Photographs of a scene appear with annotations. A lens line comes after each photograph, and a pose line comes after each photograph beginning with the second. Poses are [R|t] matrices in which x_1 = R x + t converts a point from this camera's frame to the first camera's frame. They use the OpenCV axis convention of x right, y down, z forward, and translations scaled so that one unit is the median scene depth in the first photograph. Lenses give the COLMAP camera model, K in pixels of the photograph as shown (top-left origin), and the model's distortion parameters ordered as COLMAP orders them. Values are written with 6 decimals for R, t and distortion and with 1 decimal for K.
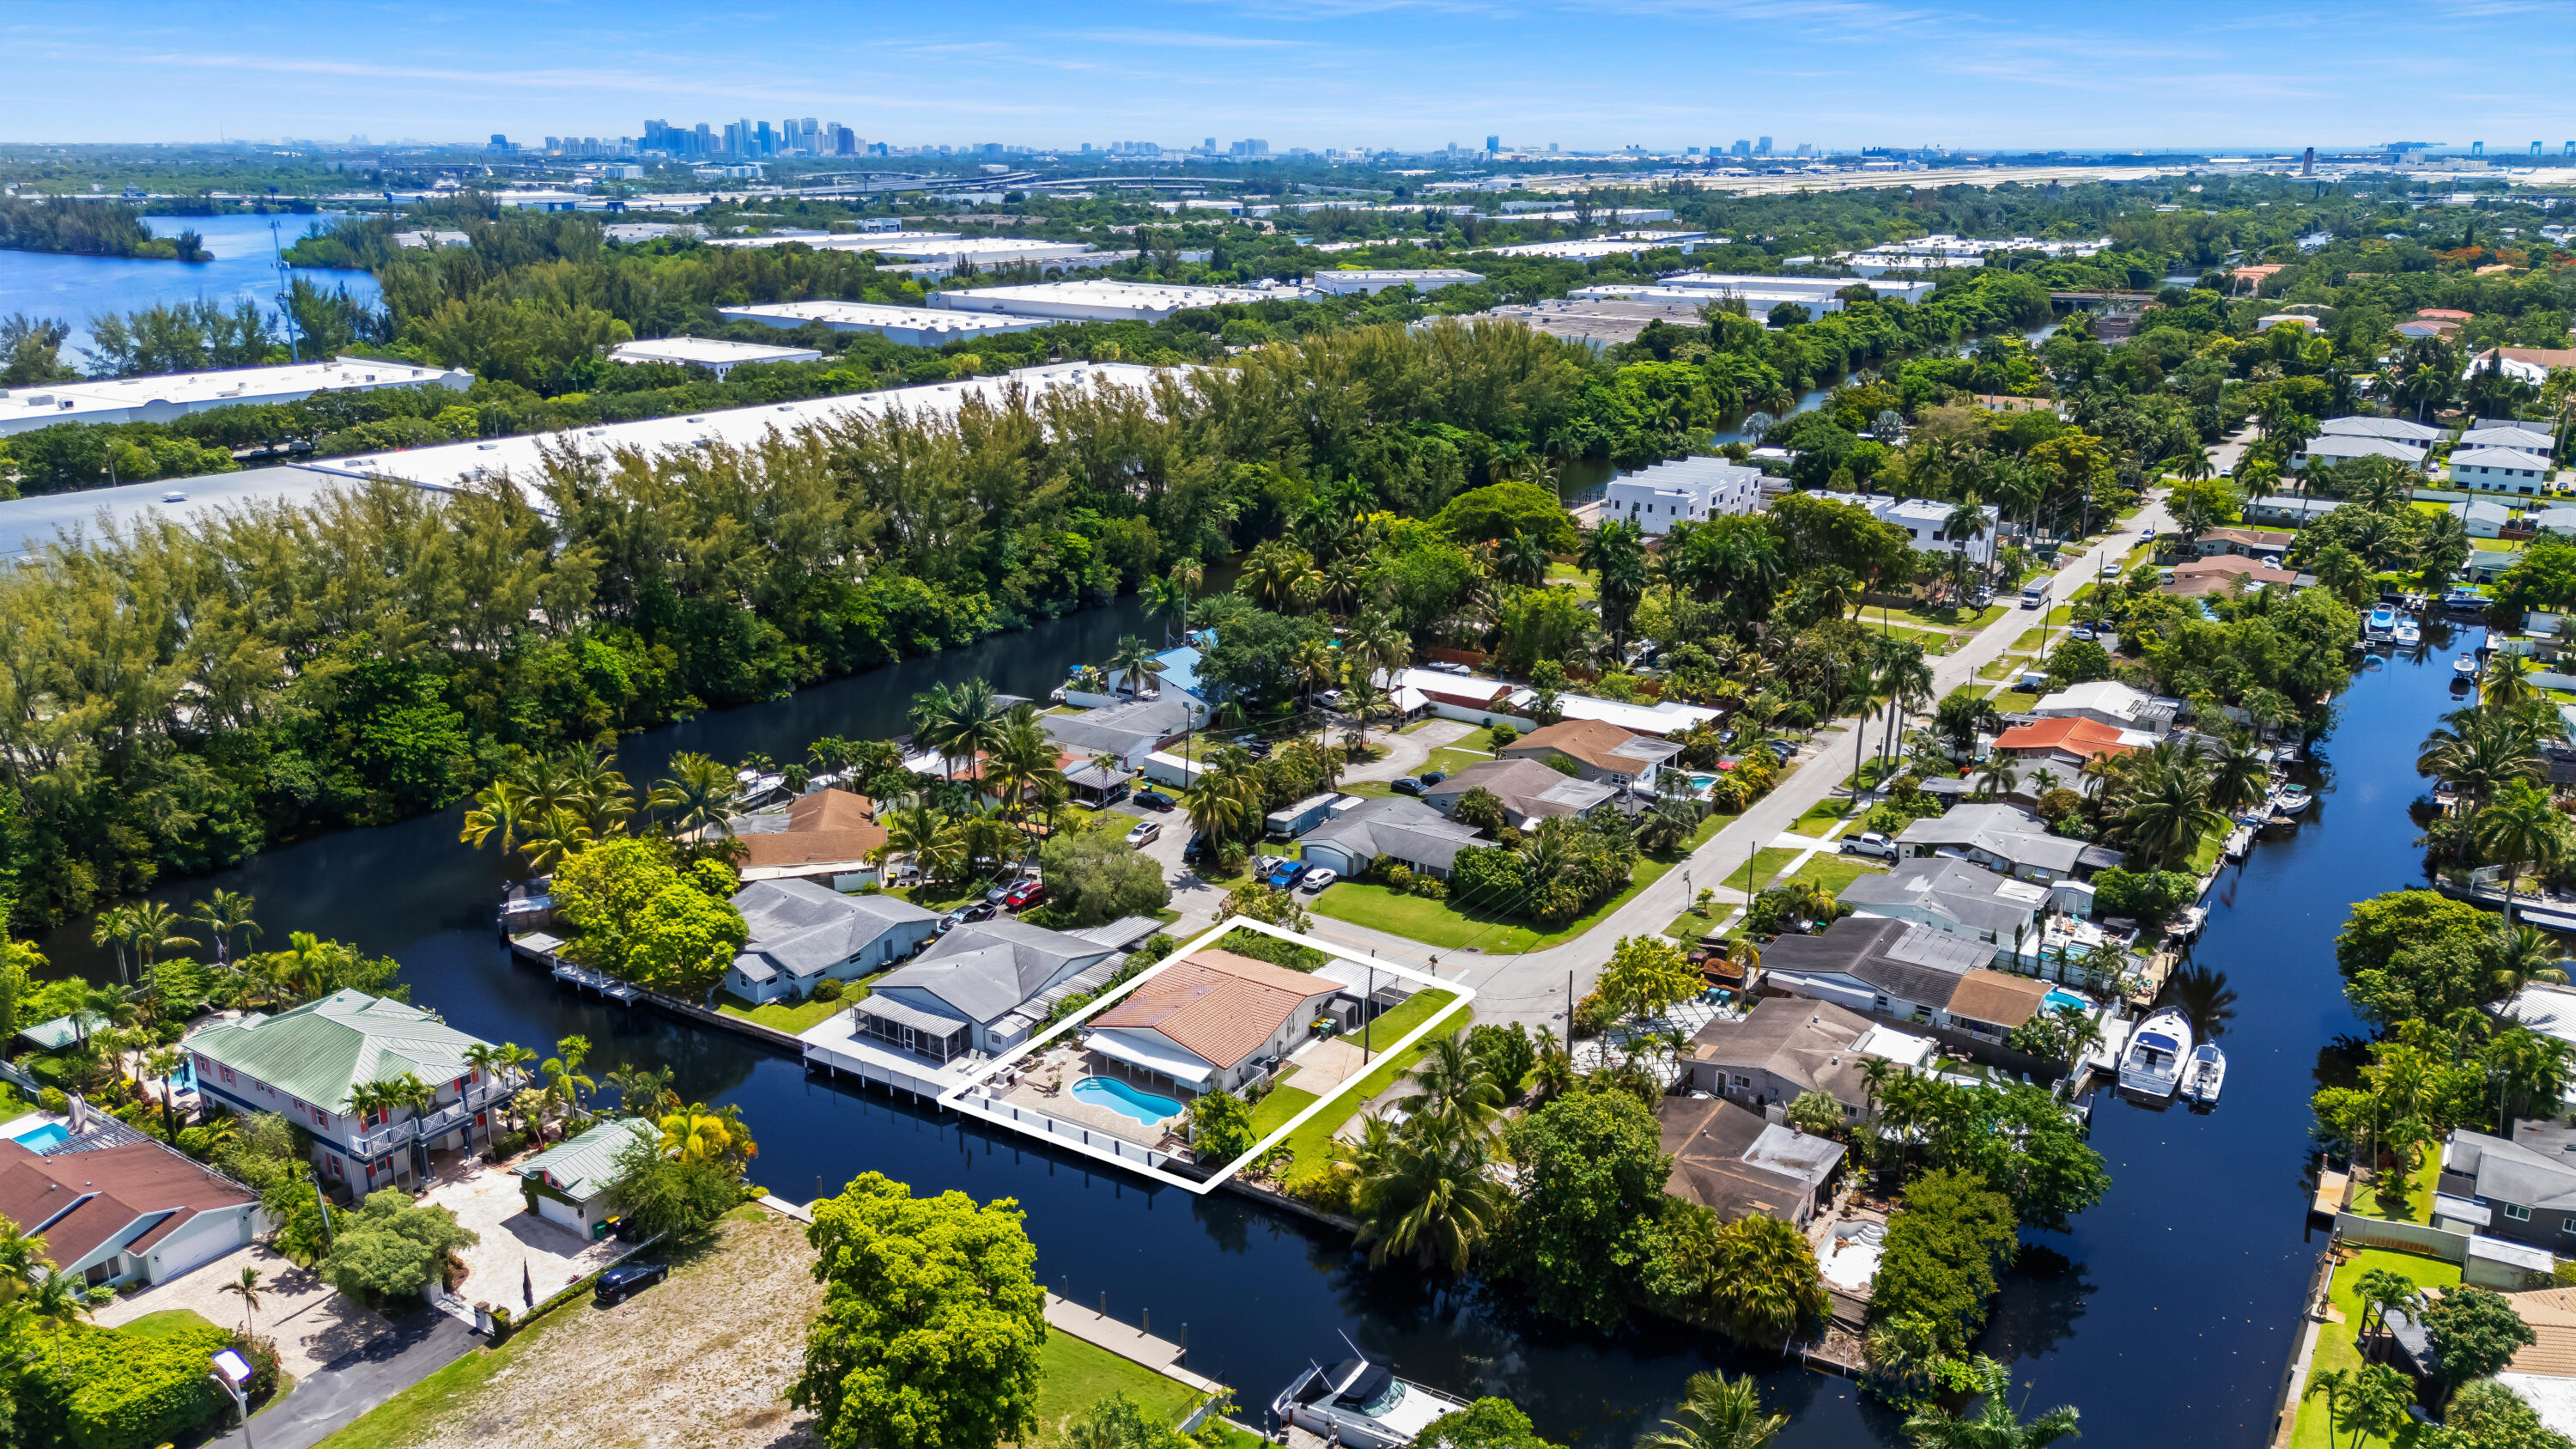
lens RADIAL K [[1882.9, 0, 1279.3], [0, 1882.9, 728.7], [0, 0, 1]] dist [0.086240, -0.098176]
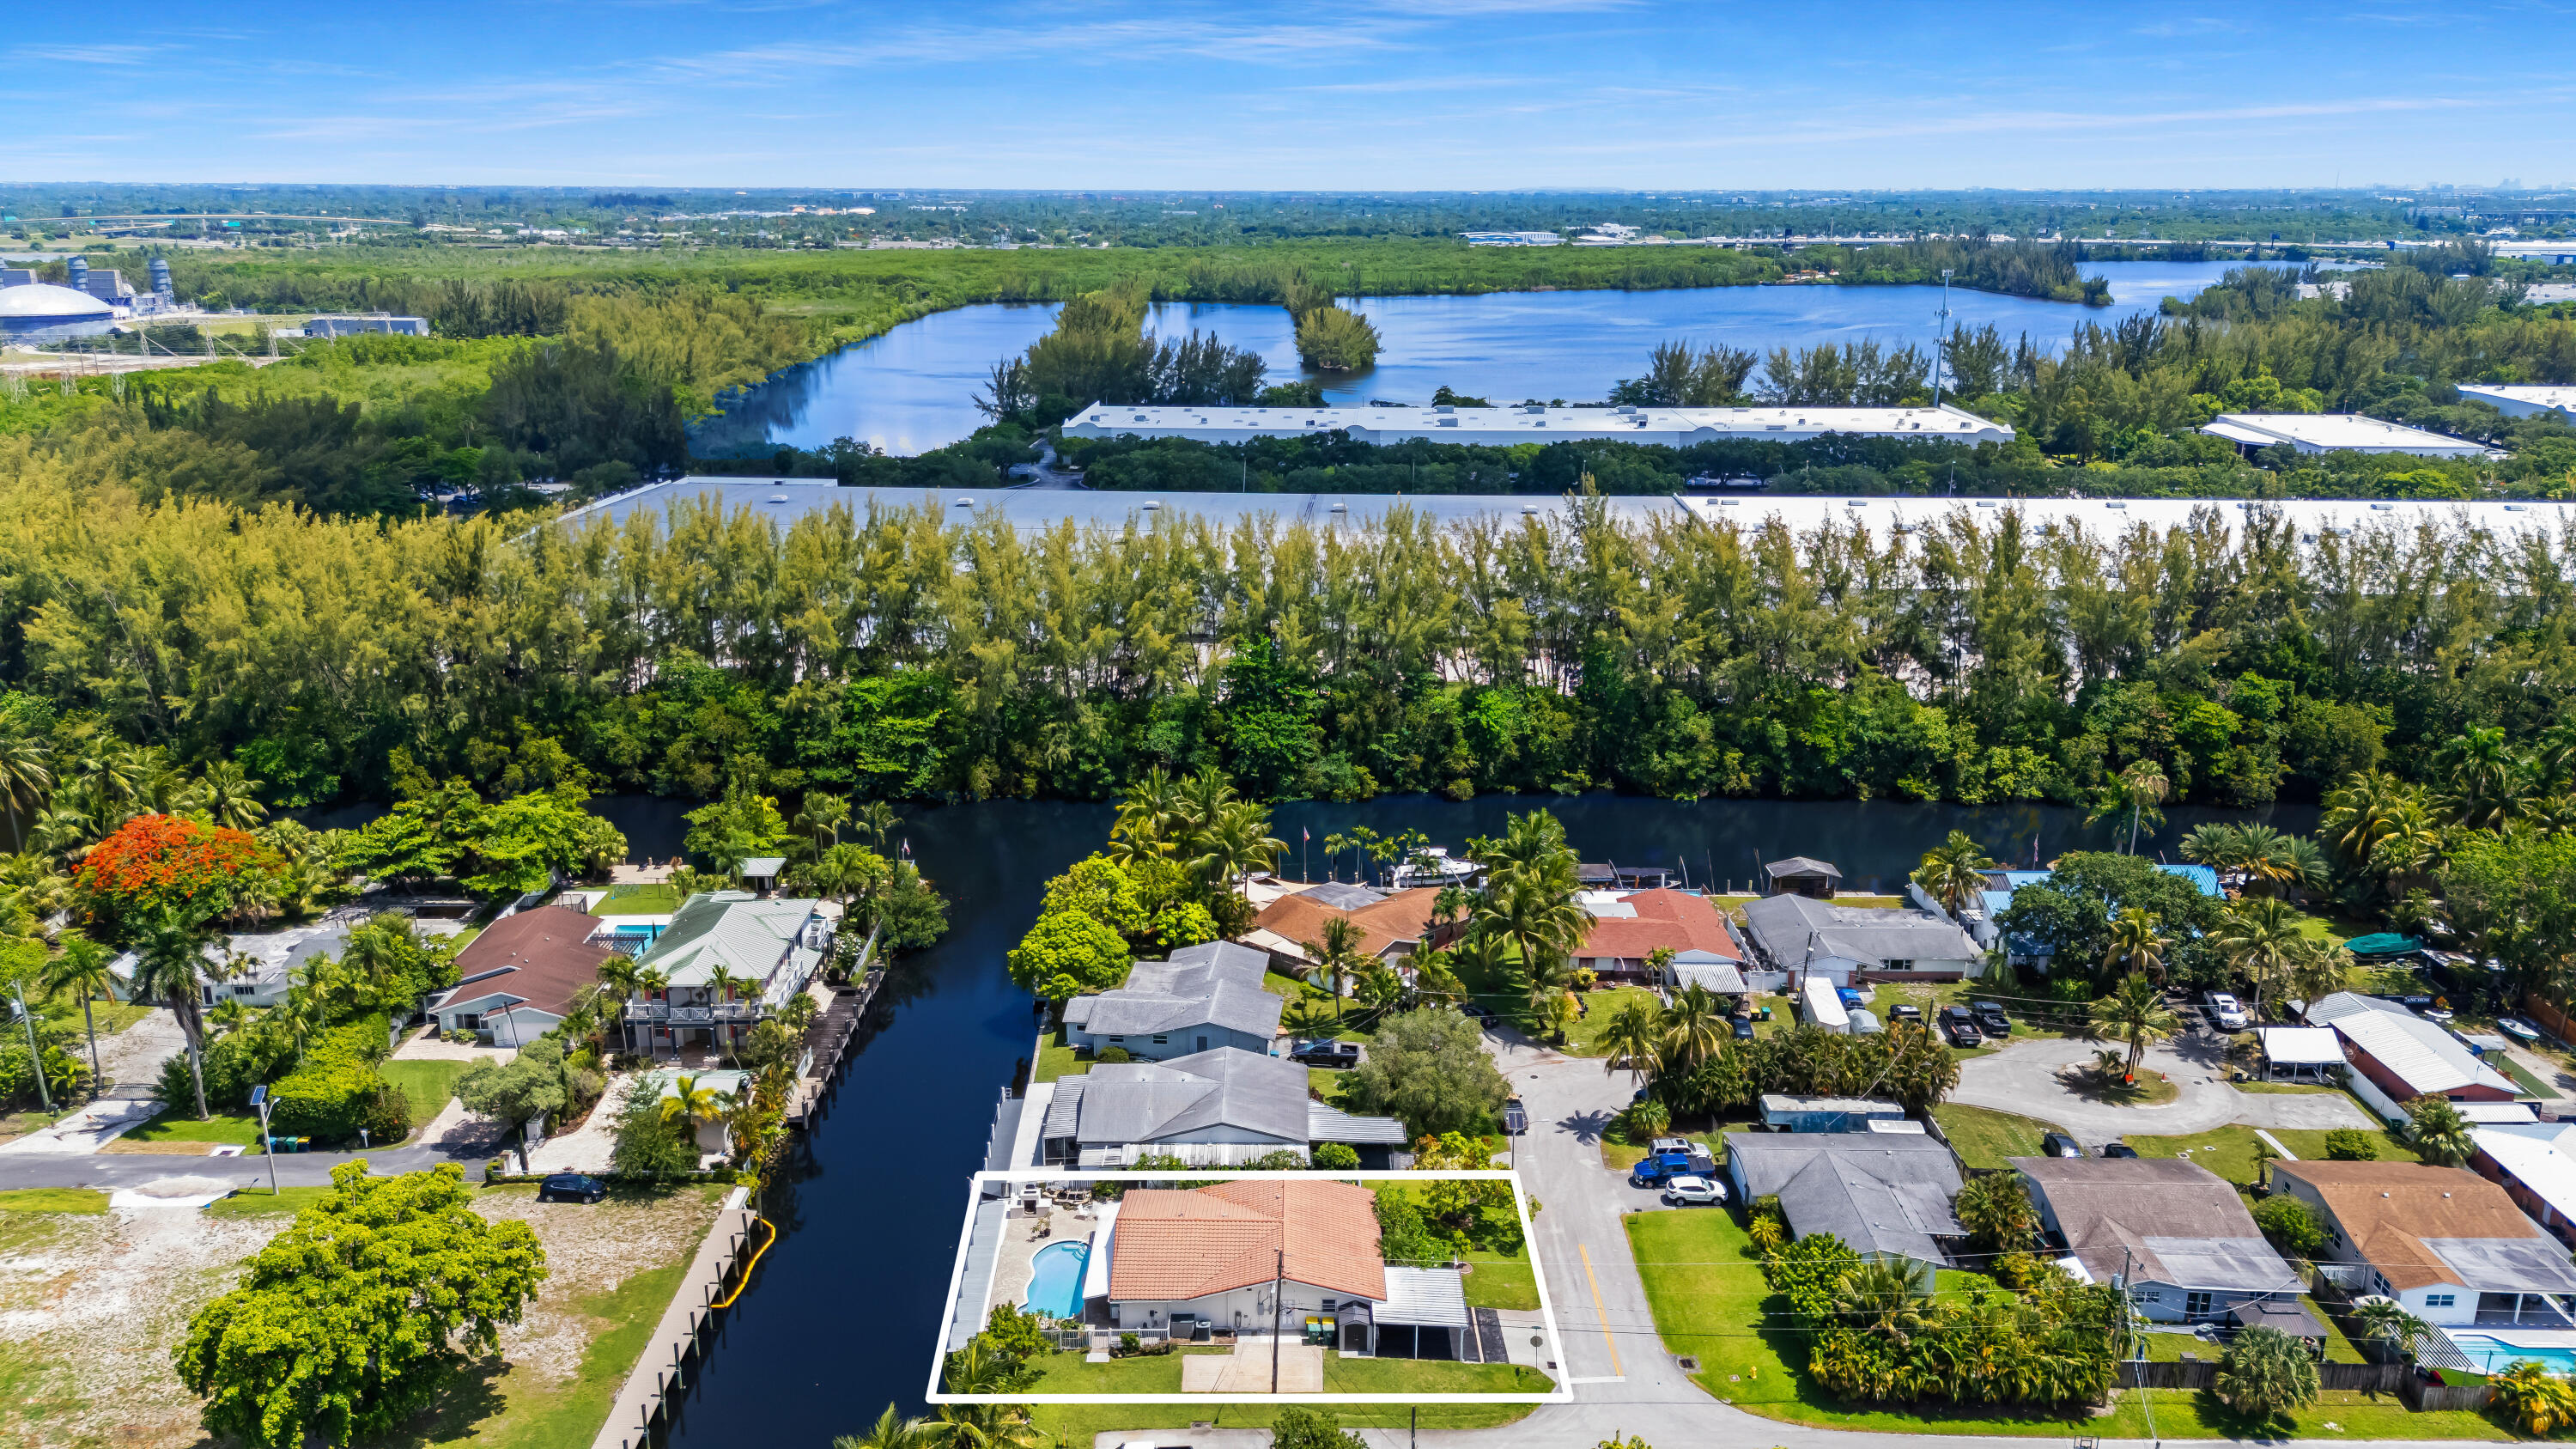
lens RADIAL K [[1882.9, 0, 1279.3], [0, 1882.9, 728.7], [0, 0, 1]] dist [0.086240, -0.098176]
pose [[0.556983, 0.230959, -0.797764, 0.351965], [-0.248760, 0.962849, 0.105073, -0.096712], [0.792394, 0.139928, 0.593744, 0.289103]]
